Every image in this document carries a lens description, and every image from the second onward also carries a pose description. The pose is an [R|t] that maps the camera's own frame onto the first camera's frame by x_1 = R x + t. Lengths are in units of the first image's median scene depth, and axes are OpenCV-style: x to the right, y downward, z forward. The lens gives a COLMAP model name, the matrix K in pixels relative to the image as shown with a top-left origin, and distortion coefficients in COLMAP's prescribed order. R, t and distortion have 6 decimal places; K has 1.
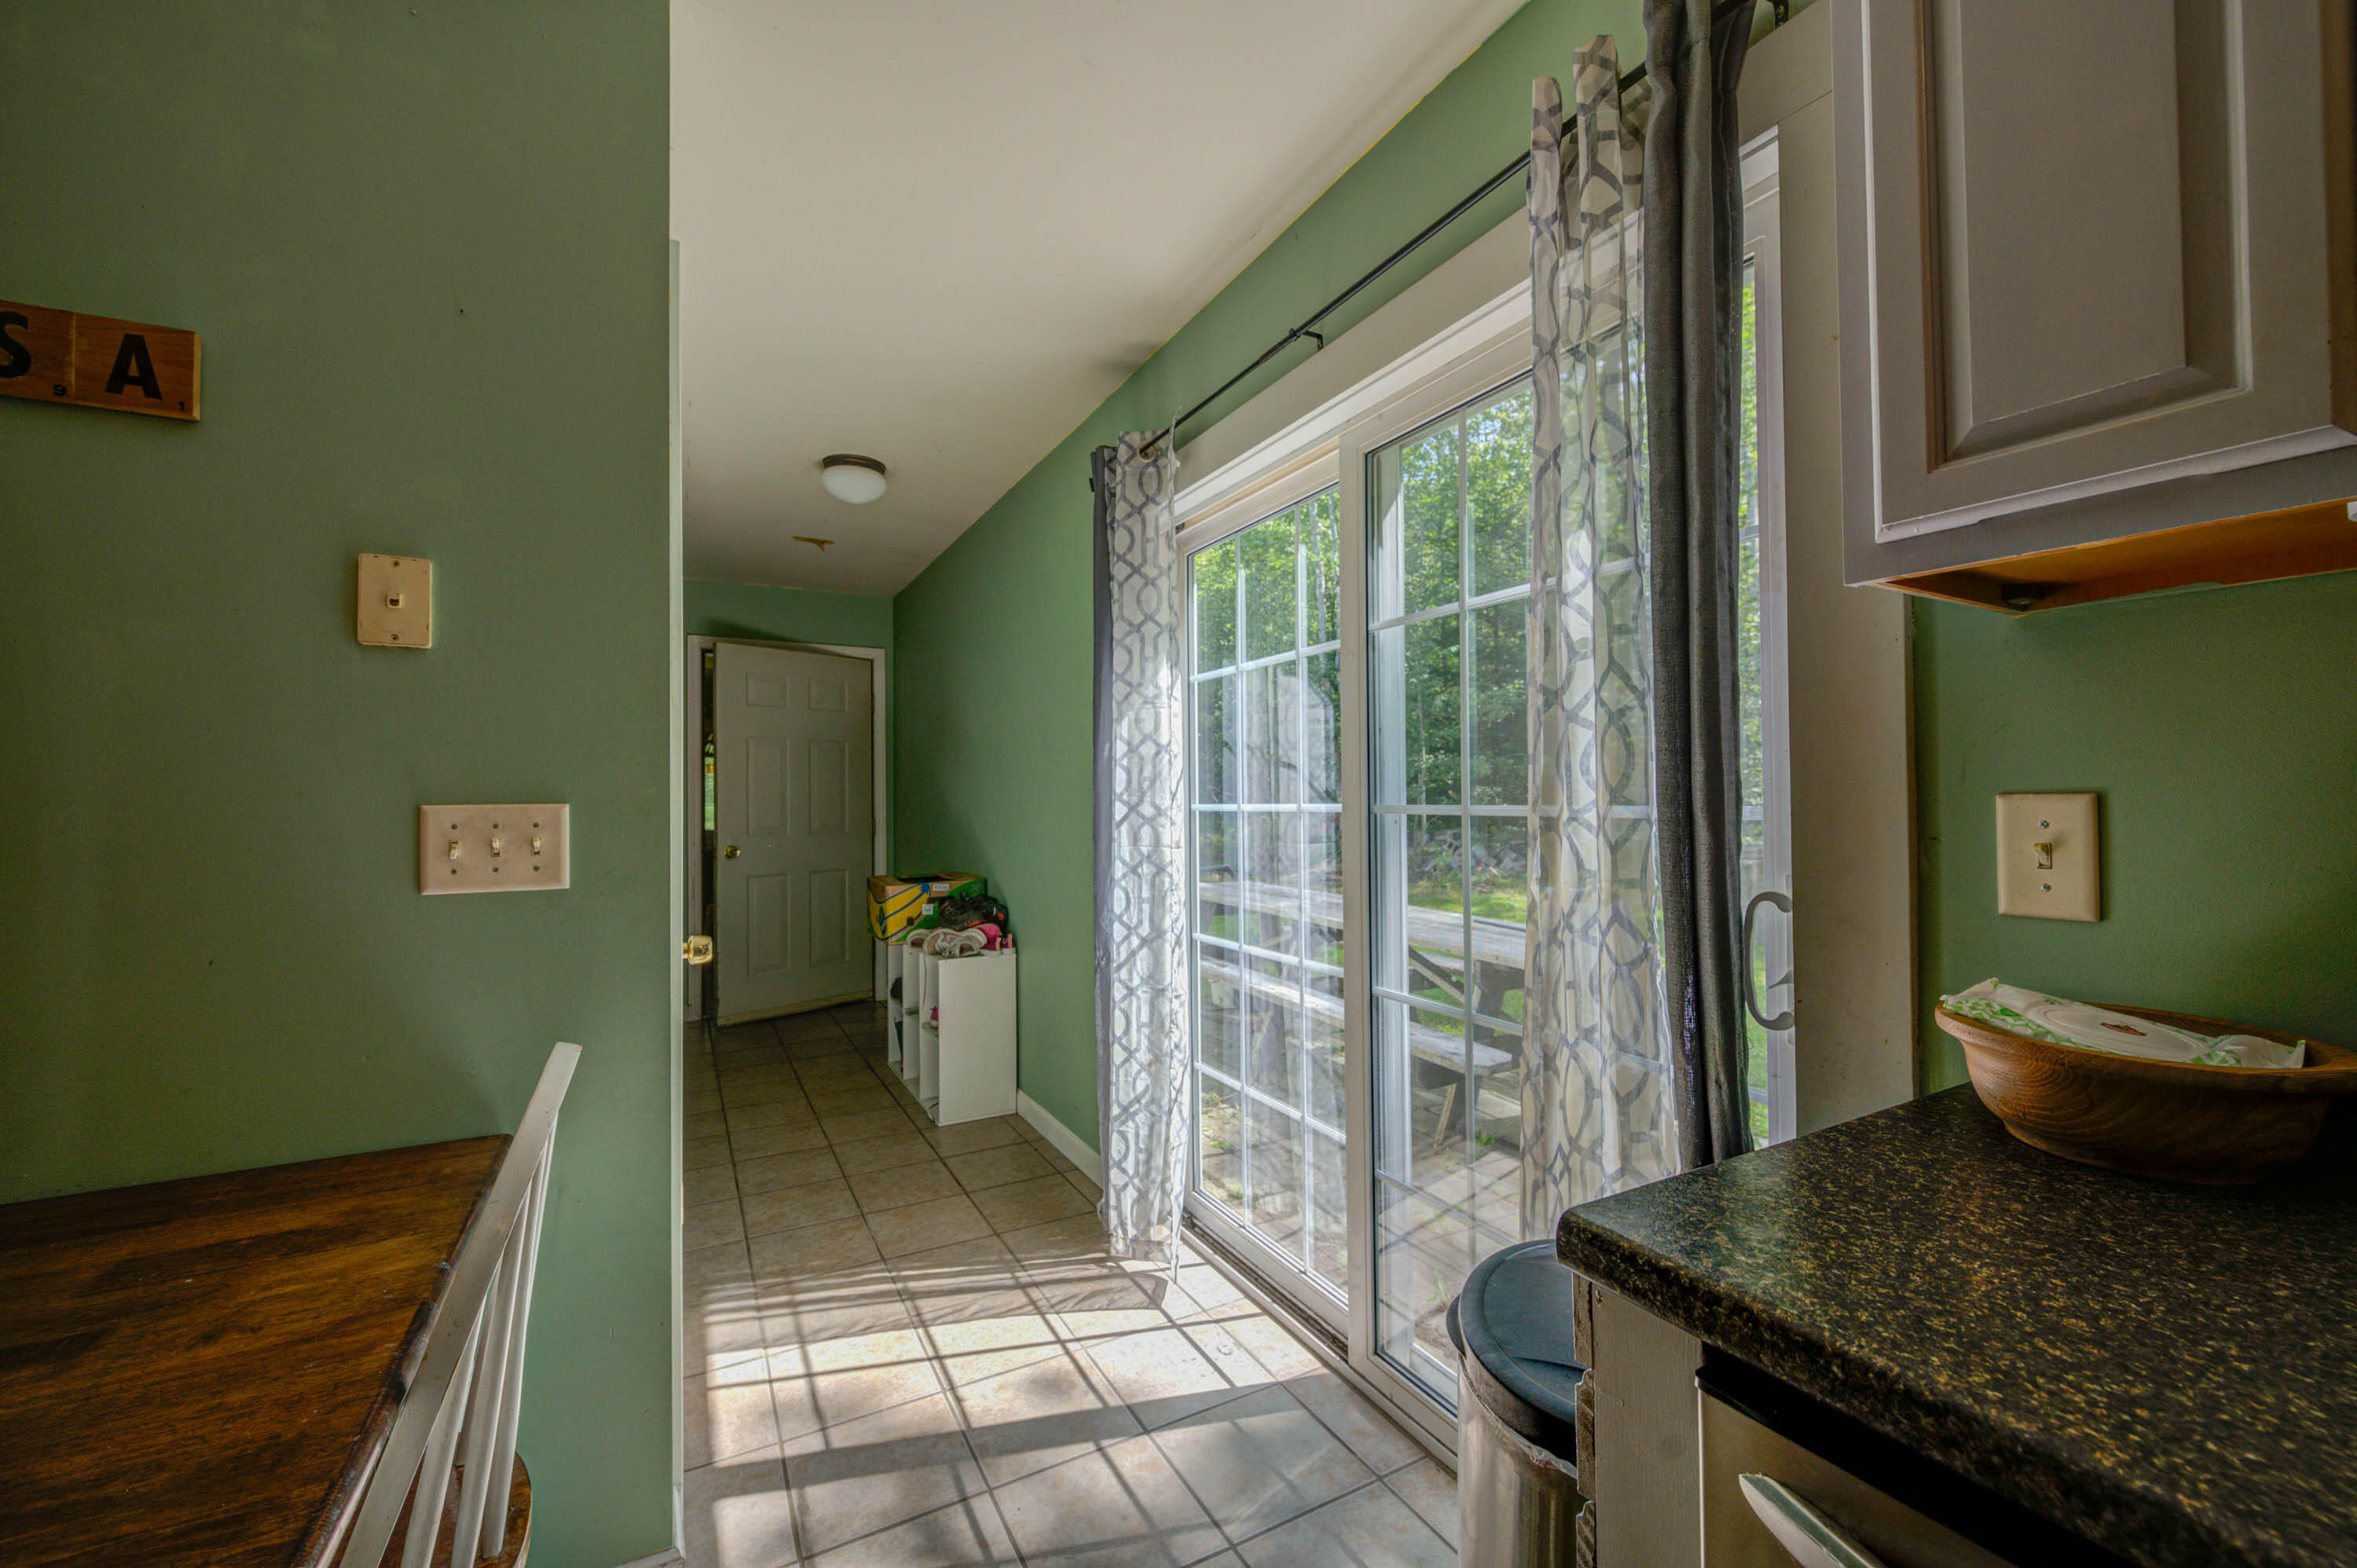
lens RADIAL K [[931.2, 0, 1171.1], [0, 931.2, 770.6], [0, 0, 1]] dist [-0.000593, -0.001248]
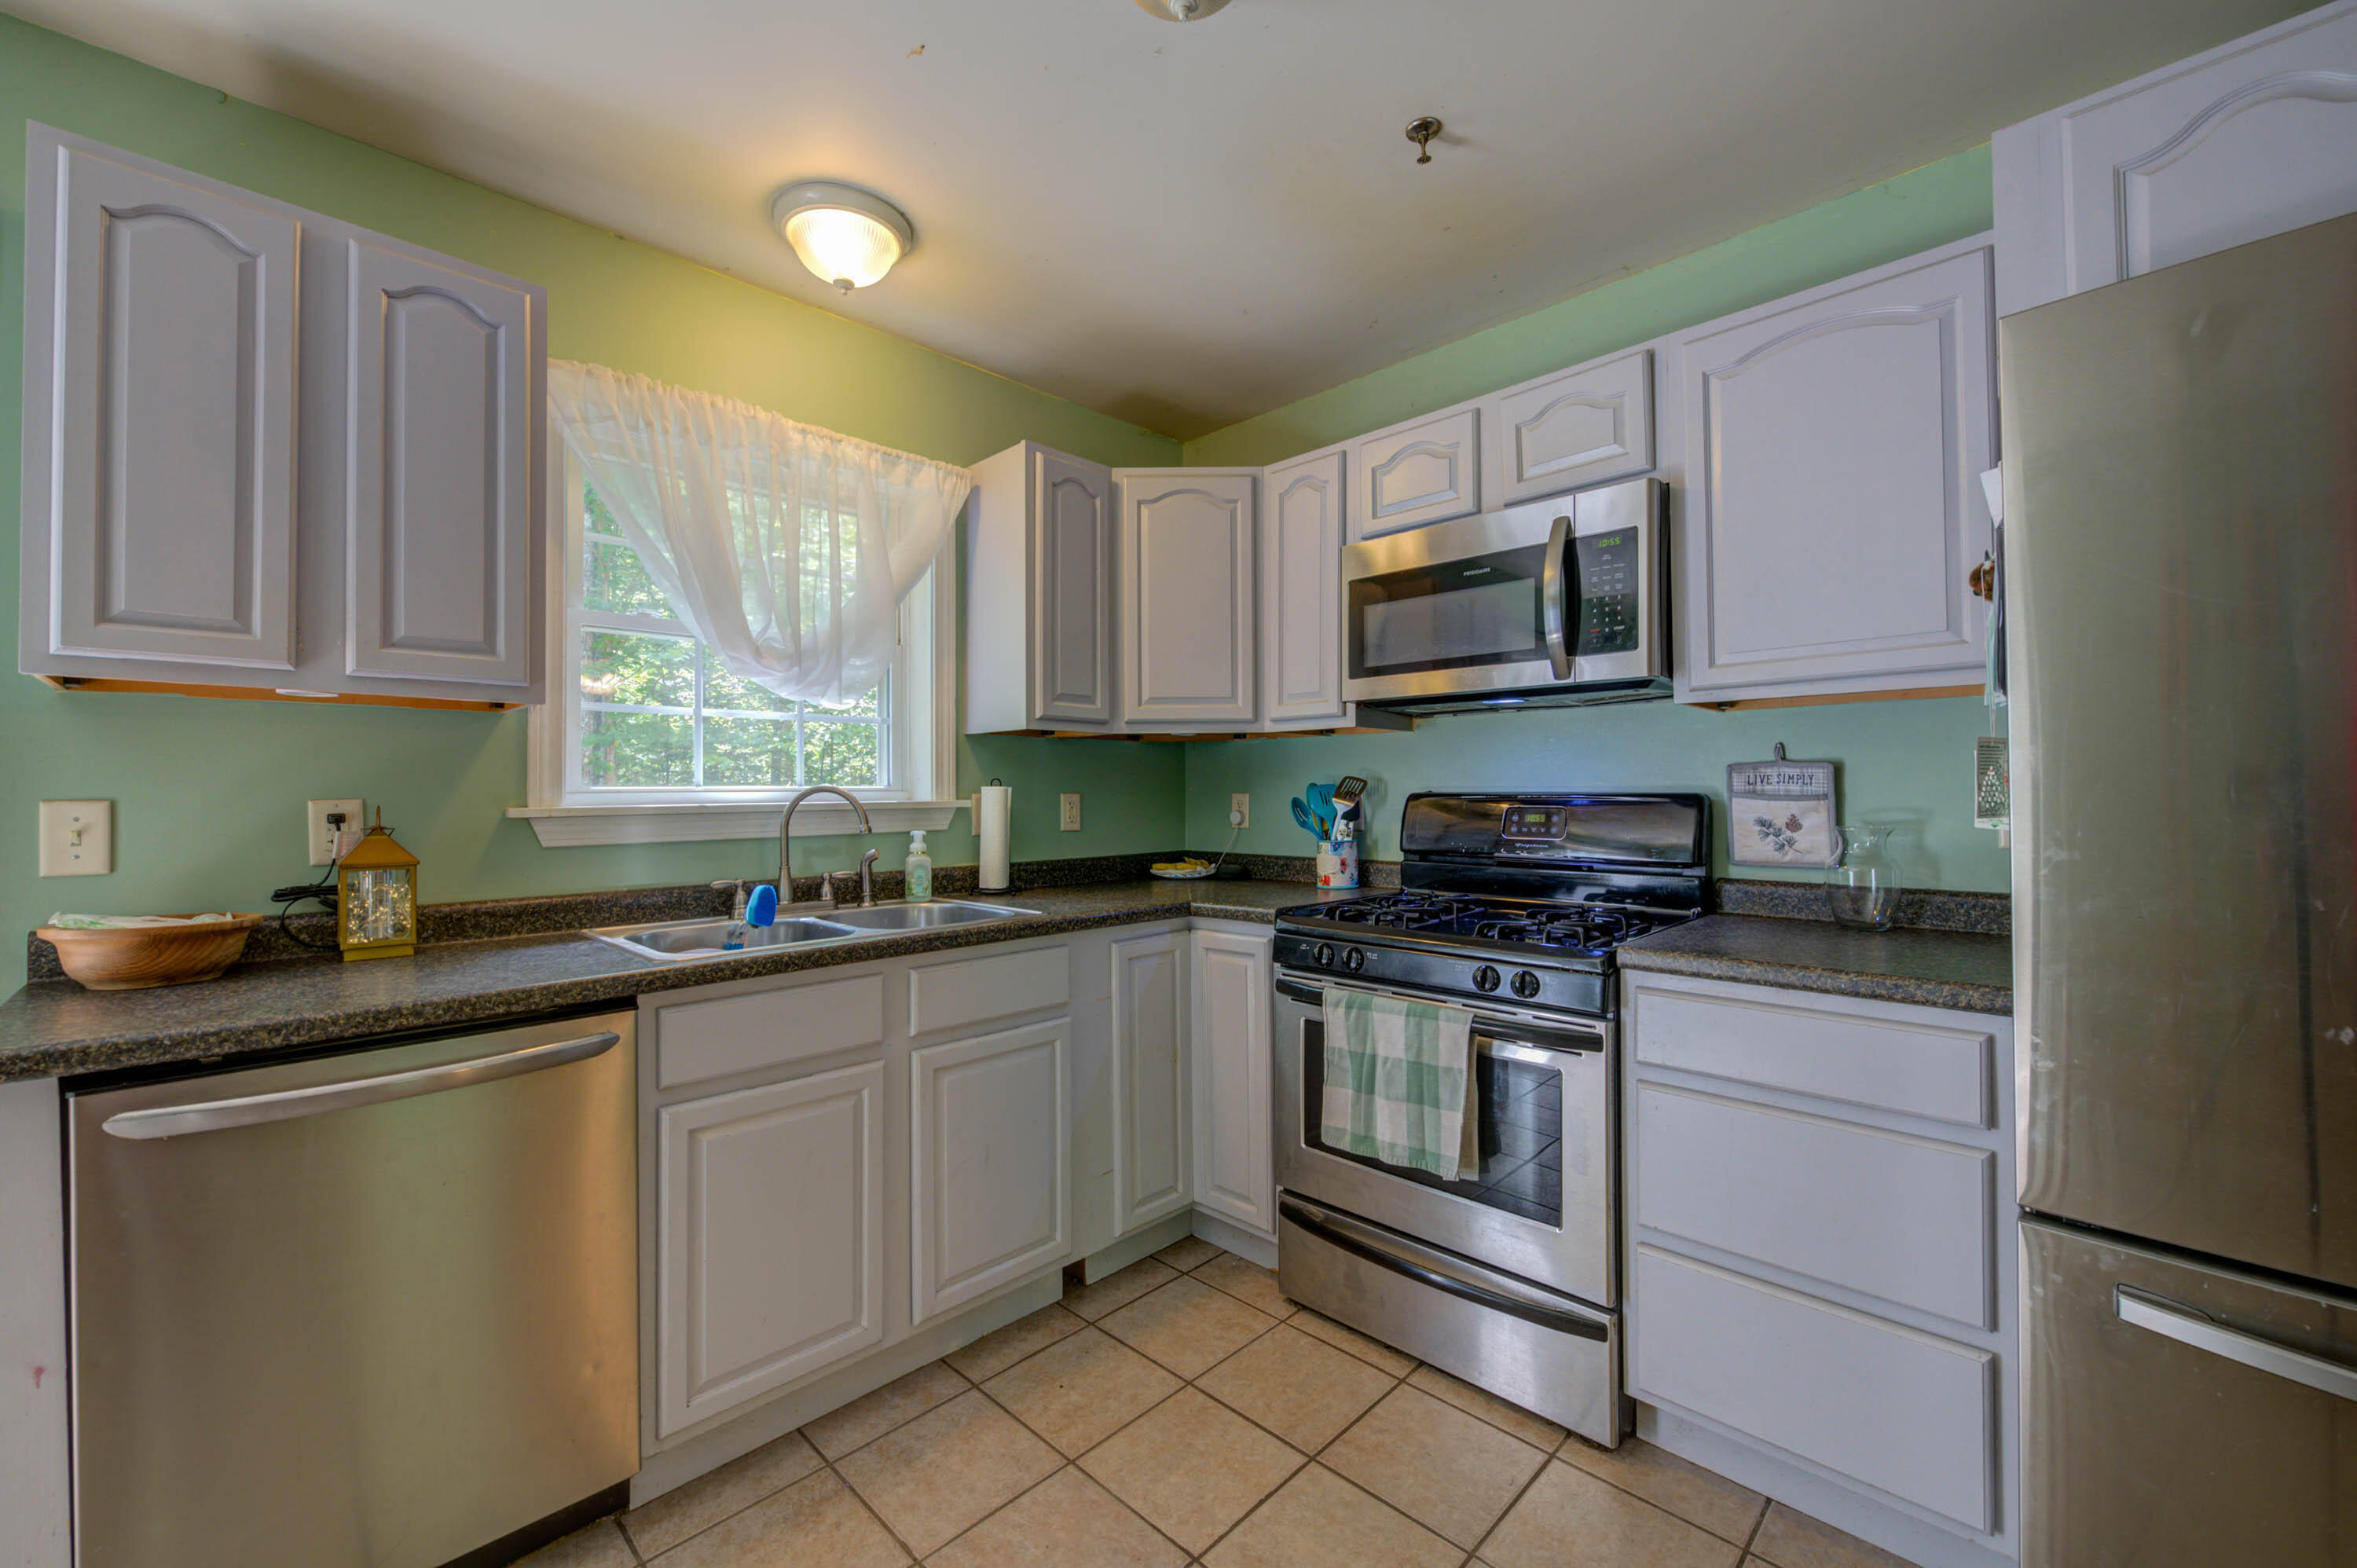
lens RADIAL K [[931.2, 0, 1171.7], [0, 931.2, 785.2], [0, 0, 1]] dist [-0.000593, -0.001248]
pose [[-0.281138, 0.018189, 0.959495, -1.251686], [-0.020108, 0.999489, -0.024839, -0.001983], [-0.959457, -0.026277, -0.280629, -0.434767]]
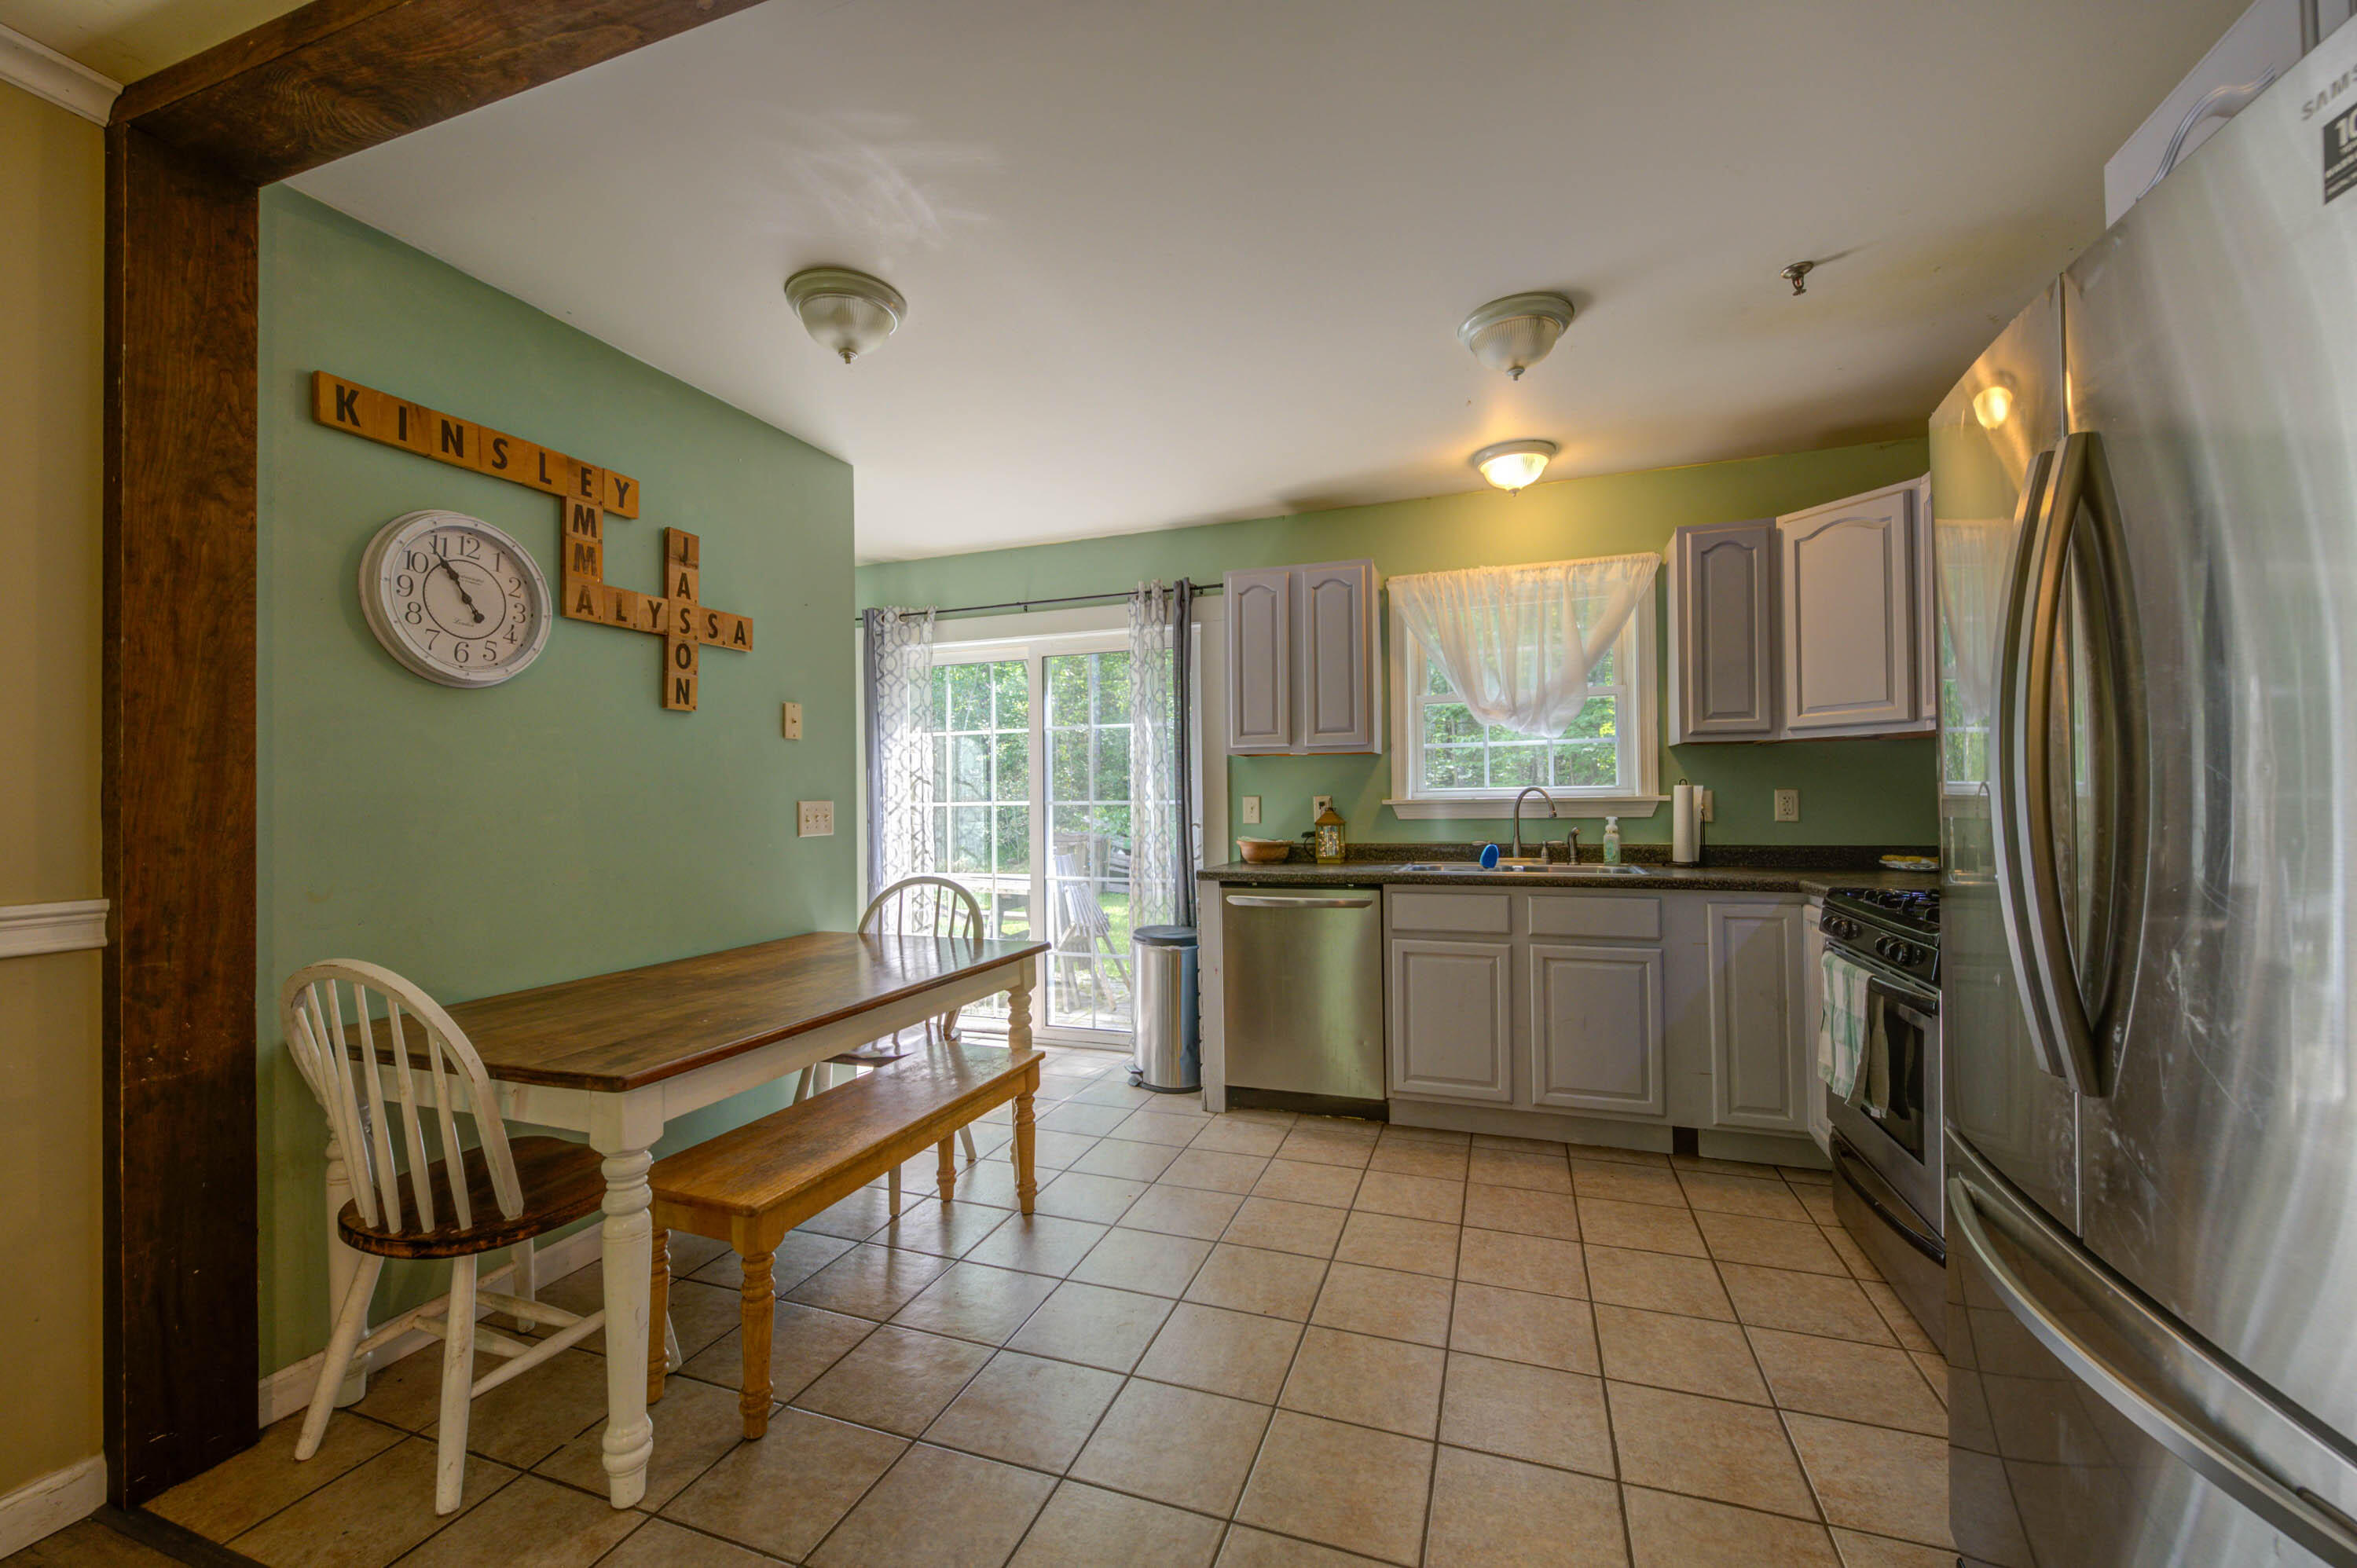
lens RADIAL K [[931.2, 0, 1171.6], [0, 931.2, 784.1], [0, 0, 1]] dist [-0.000593, -0.001248]
pose [[0.753560, 0.008457, 0.657325, -2.469656], [-0.014245, 0.999893, 0.003467, -0.048461], [-0.657225, -0.011976, 0.753599, -2.288362]]
